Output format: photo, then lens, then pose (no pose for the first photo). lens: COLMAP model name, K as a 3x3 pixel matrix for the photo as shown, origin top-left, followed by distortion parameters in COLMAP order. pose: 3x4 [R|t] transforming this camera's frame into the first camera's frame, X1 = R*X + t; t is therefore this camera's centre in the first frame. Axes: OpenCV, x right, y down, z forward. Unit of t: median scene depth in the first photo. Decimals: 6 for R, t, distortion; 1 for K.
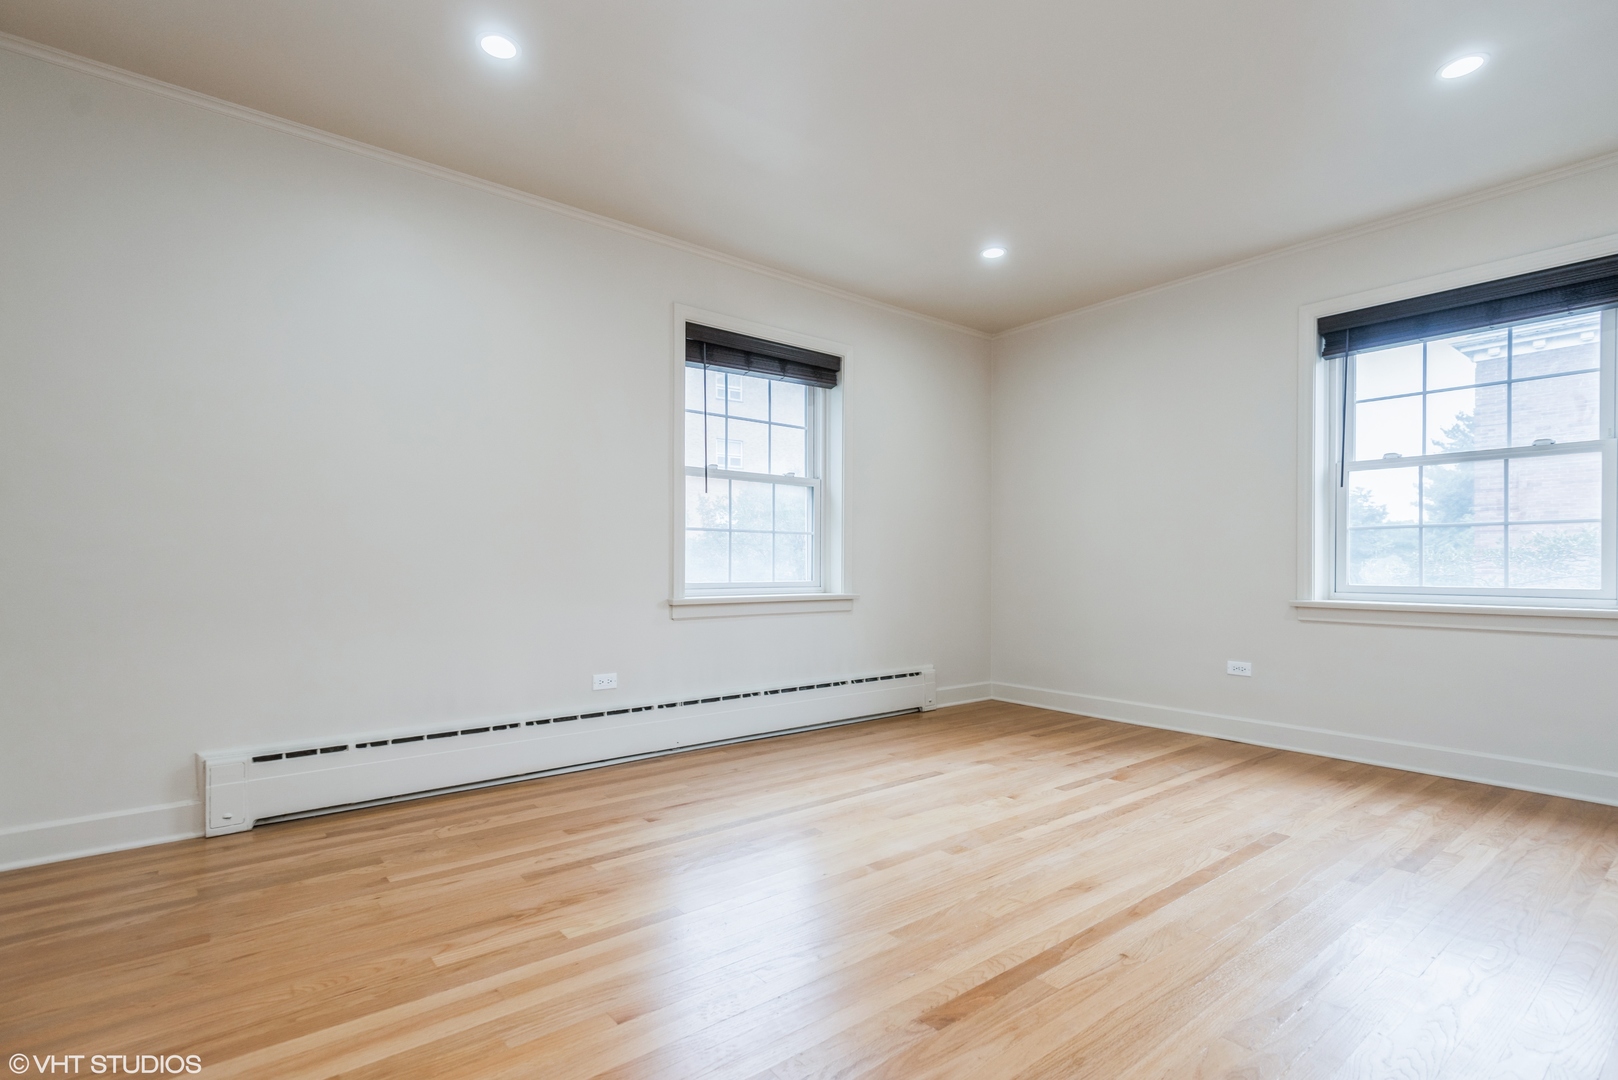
lens RADIAL K [[760.1, 0, 774.2], [0, 760.1, 519.0], [0, 0, 1]] dist [0.029704, -0.027035]
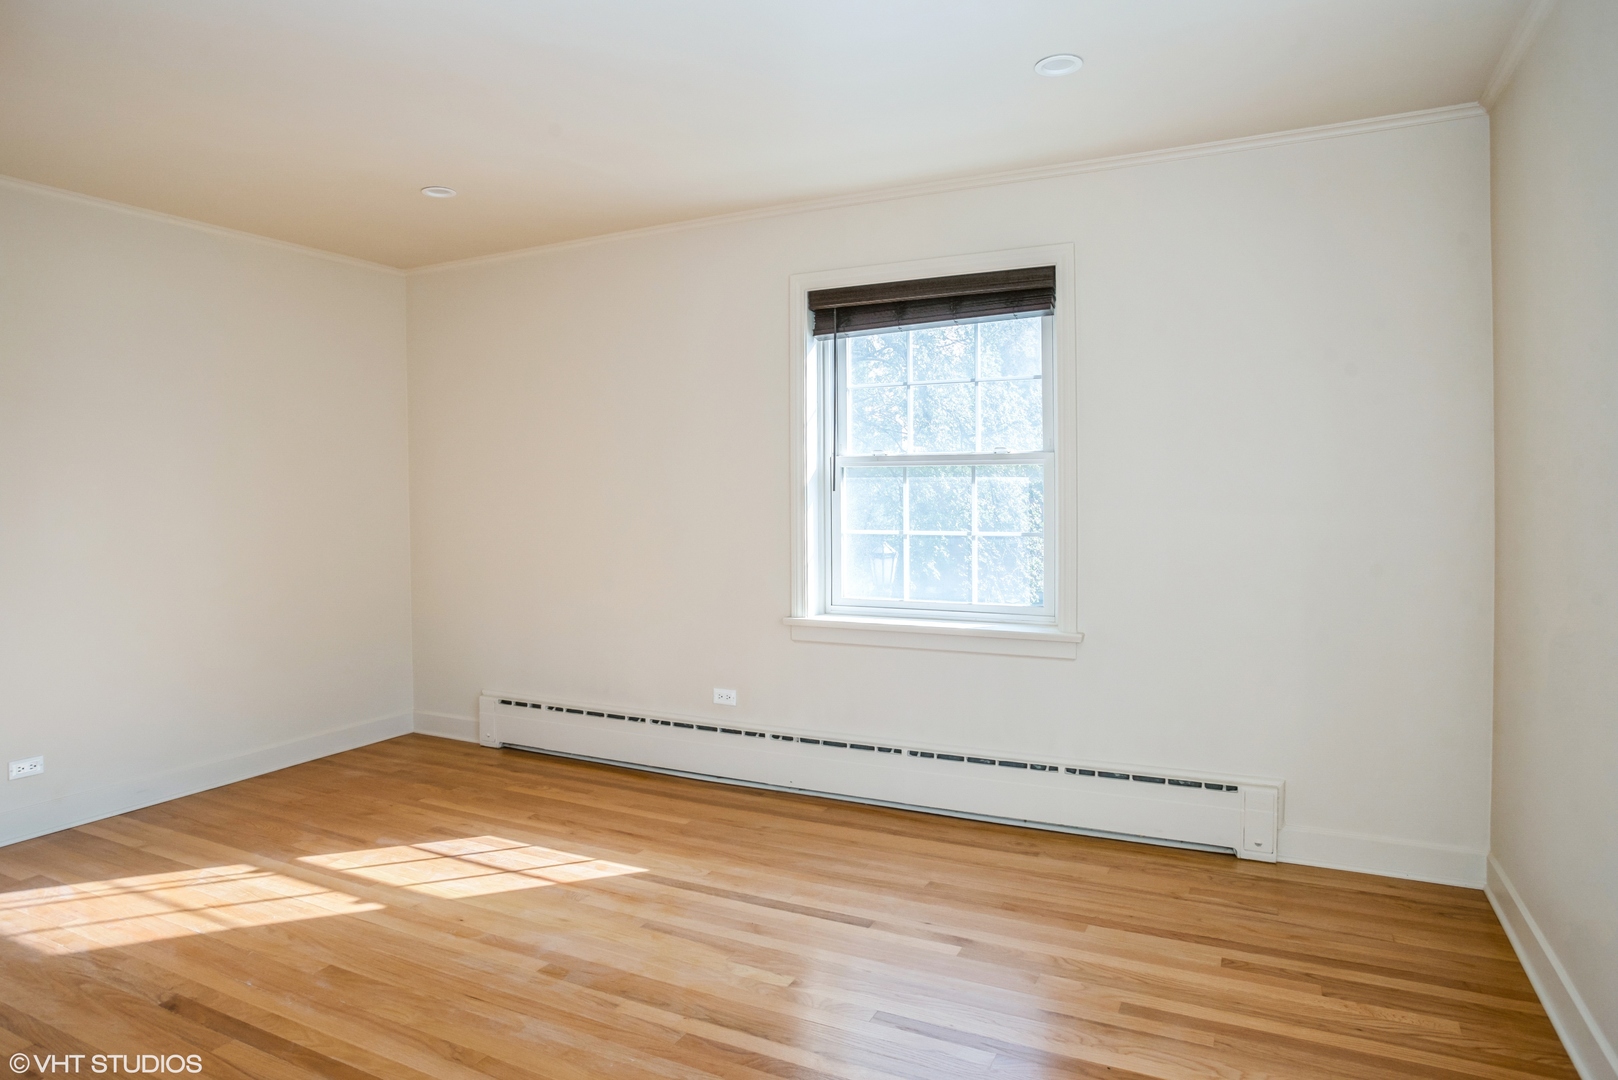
lens RADIAL K [[941.4, 0, 786.8], [0, 941.4, 497.3], [0, 0, 1]] dist [-0.073989, 0.035442]
pose [[0.444908, 0.003847, -0.895568, 0.965415], [0.061050, 0.997534, 0.034614, -0.081857], [0.893493, -0.070075, 0.443577, 0.625590]]
